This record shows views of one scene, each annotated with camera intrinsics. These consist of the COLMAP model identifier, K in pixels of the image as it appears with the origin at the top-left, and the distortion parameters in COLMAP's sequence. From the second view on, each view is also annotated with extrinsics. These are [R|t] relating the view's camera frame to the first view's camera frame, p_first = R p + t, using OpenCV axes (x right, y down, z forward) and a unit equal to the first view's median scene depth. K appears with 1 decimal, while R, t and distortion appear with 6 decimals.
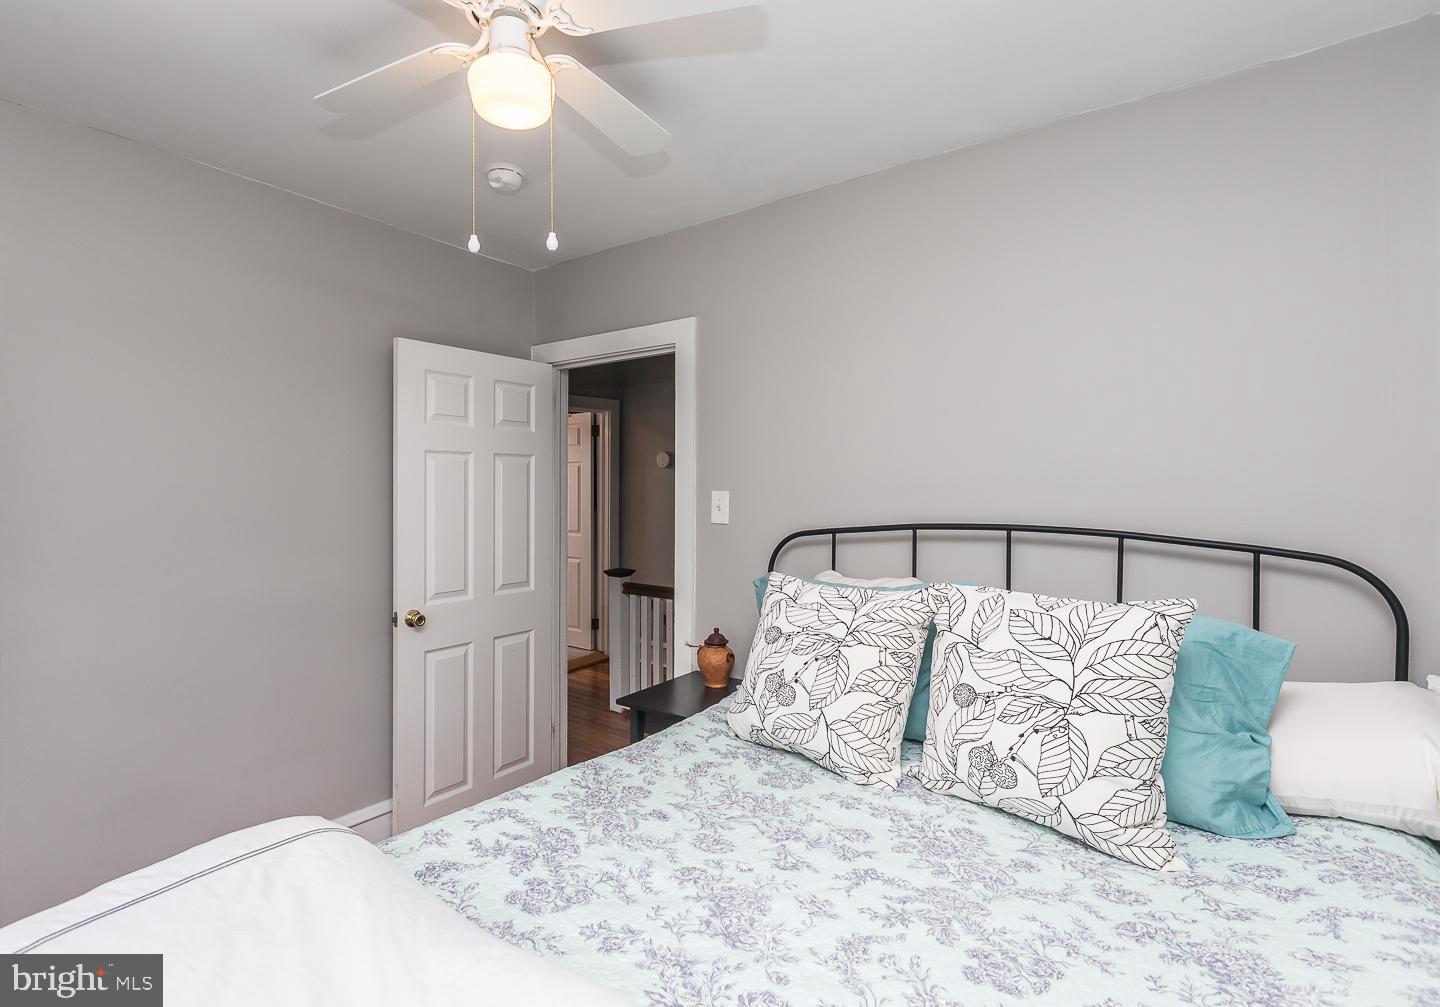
lens RADIAL K [[710.4, 0, 717.0], [0, 710.4, 485.6], [0, 0, 1]] dist [0.000444, -0.000050]
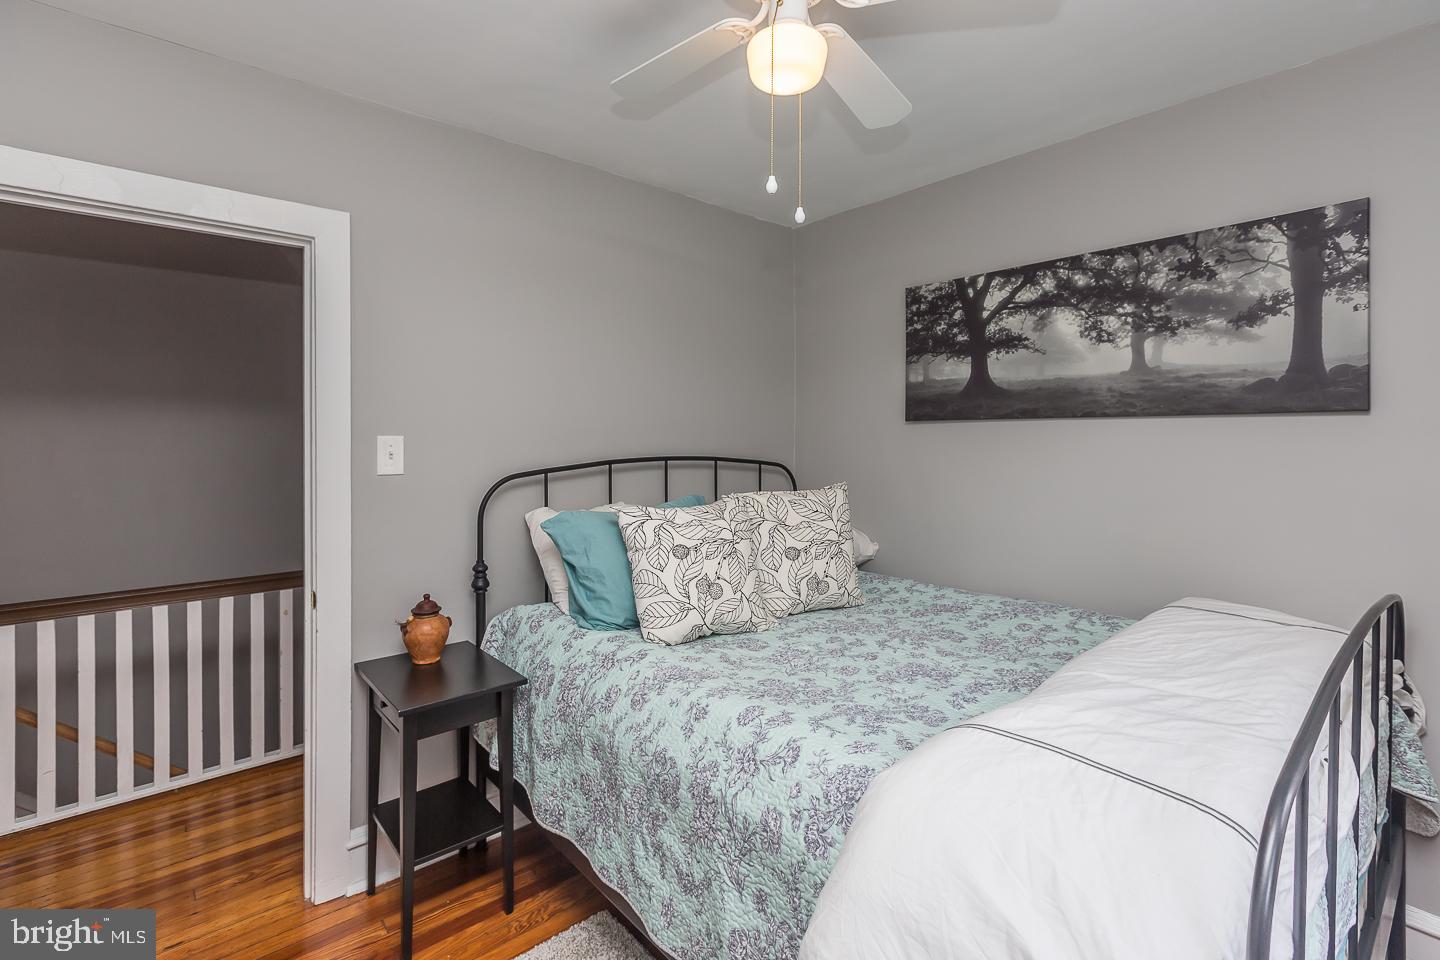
lens RADIAL K [[644.3, 0, 717.1], [0, 644.3, 435.8], [0, 0, 1]] dist [-0.011782, 0.000056]
pose [[0.219787, -0.007505, 0.975519, -1.066542], [-0.000463, 0.999969, 0.007798, 0.002934], [-0.975548, -0.002166, 0.219777, 0.755309]]
